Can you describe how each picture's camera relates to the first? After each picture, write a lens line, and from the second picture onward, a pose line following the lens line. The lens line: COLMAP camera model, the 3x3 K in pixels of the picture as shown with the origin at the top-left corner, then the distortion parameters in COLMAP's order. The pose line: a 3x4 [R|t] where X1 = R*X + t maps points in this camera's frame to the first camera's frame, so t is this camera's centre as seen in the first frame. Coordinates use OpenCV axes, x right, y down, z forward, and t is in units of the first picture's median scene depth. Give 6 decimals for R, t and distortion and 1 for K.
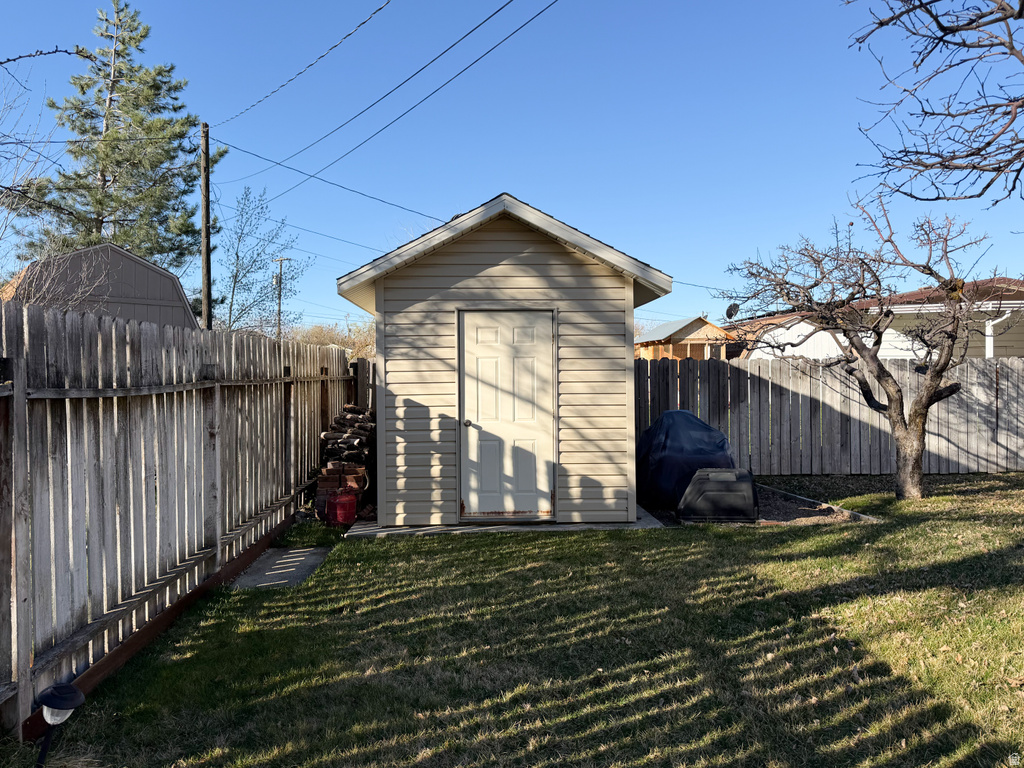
lens RADIAL K [[778.4, 0, 512.0], [0, 778.4, 384.0], [0, 0, 1]] dist [0.074273, -0.102037]
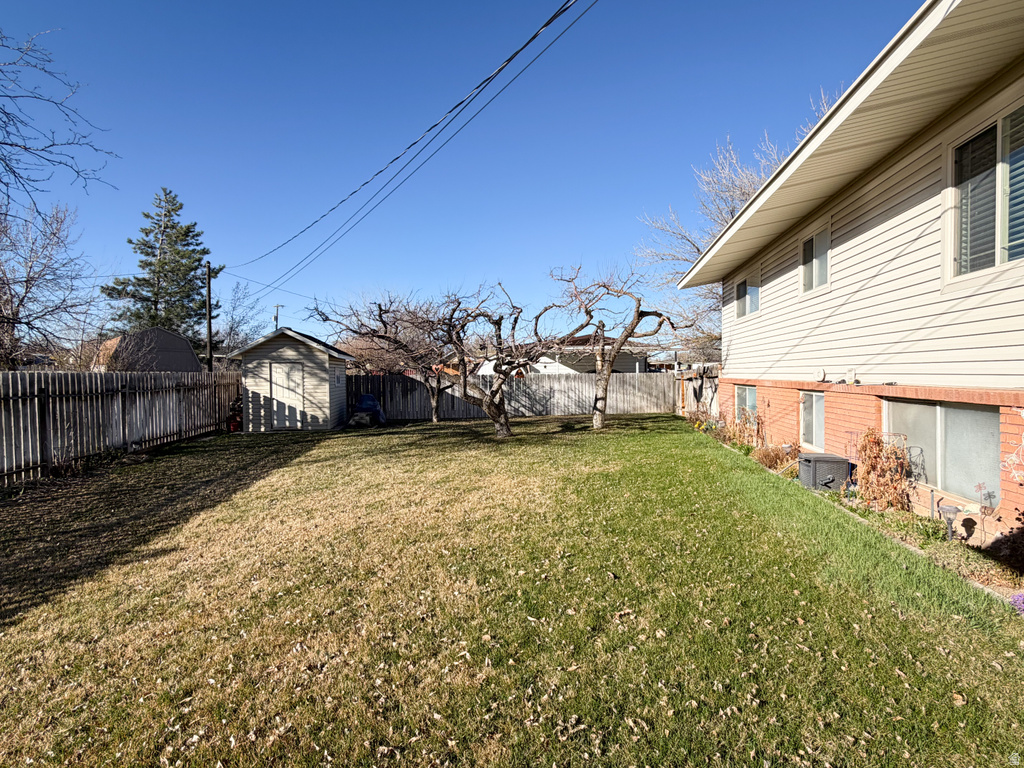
lens RADIAL K [[515.7, 0, 512.0], [0, 515.7, 384.0], [0, 0, 1]] dist [-0.000210, -0.000075]
pose [[0.994023, -0.006936, 0.108950, 0.670708], [0.006081, 0.999948, 0.008185, -0.019130], [-0.109001, -0.007473, 0.994013, -1.164596]]
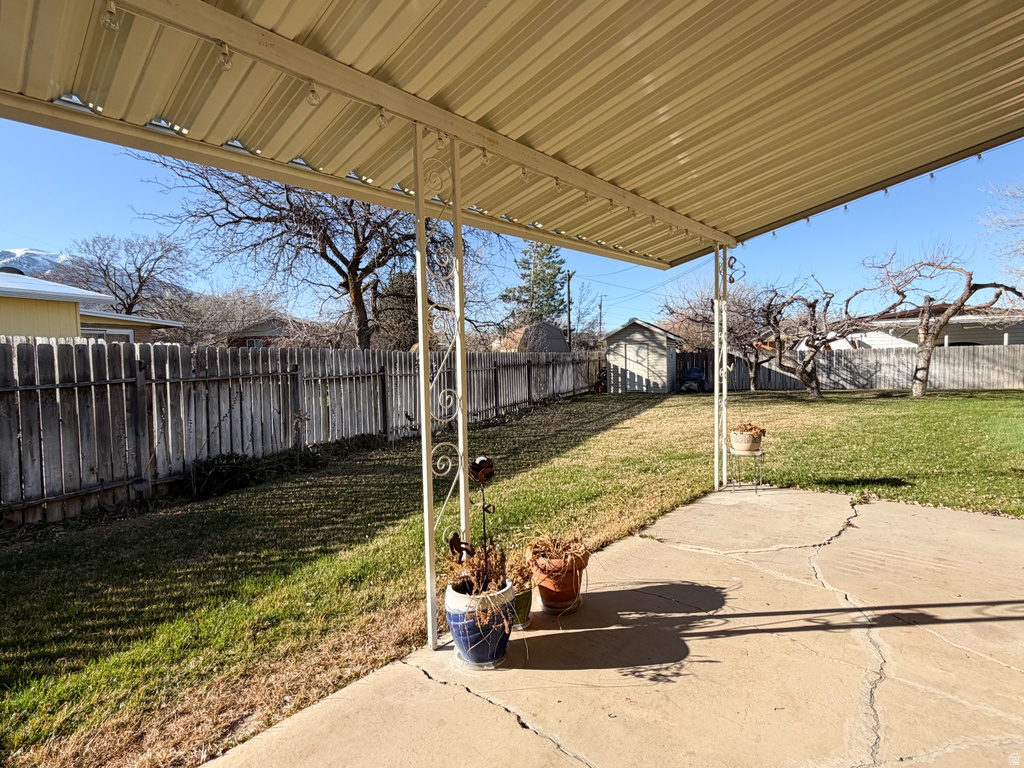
lens RADIAL K [[506.8, 0, 512.0], [0, 506.8, 384.0], [0, 0, 1]] dist [-0.001856, 0.000444]
pose [[0.889179, 0.005907, -0.457521, 0.673081], [0.014365, 0.999063, 0.040817, 0.005425], [0.457334, -0.042866, 0.888261, -1.835794]]
